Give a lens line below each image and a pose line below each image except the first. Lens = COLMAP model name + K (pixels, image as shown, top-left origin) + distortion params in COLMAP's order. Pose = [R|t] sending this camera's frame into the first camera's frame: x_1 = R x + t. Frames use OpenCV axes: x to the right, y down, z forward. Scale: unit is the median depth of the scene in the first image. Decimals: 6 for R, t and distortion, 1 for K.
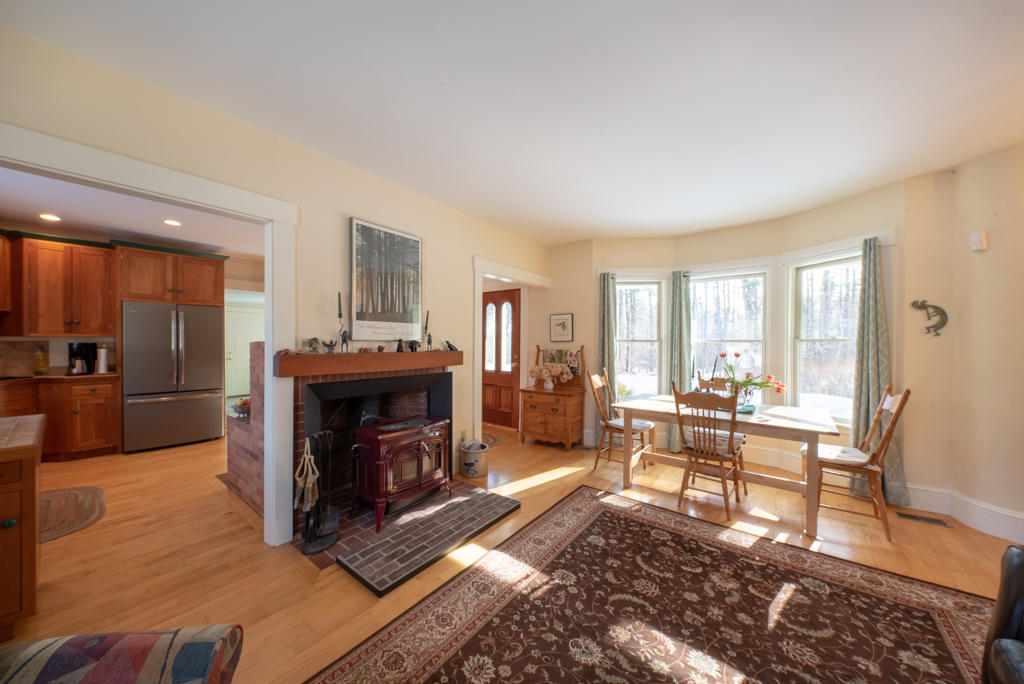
lens RADIAL K [[356.1, 0, 512.9], [0, 356.1, 344.2], [0, 0, 1]] dist [0.000767, -0.000052]
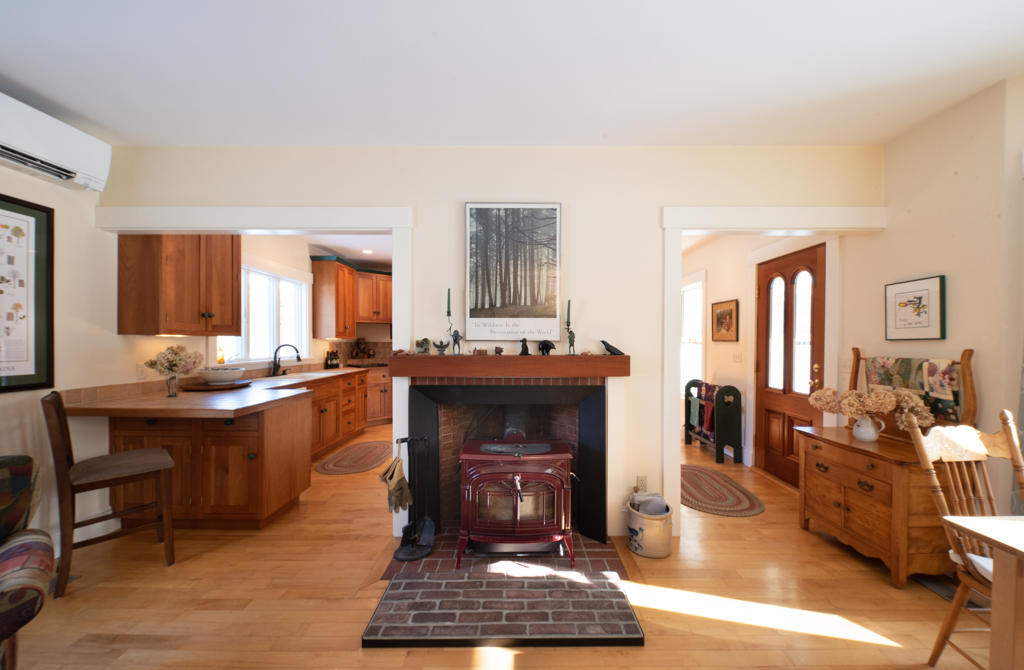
lens RADIAL K [[387.7, 0, 512.2], [0, 387.7, 344.8], [0, 0, 1]] dist [-0.000988, -0.000306]
pose [[0.598280, 0.003053, -0.801281, 0.353703], [-0.001933, 0.999995, 0.002367, -0.002876], [0.801285, 0.000132, 0.598283, 0.455879]]
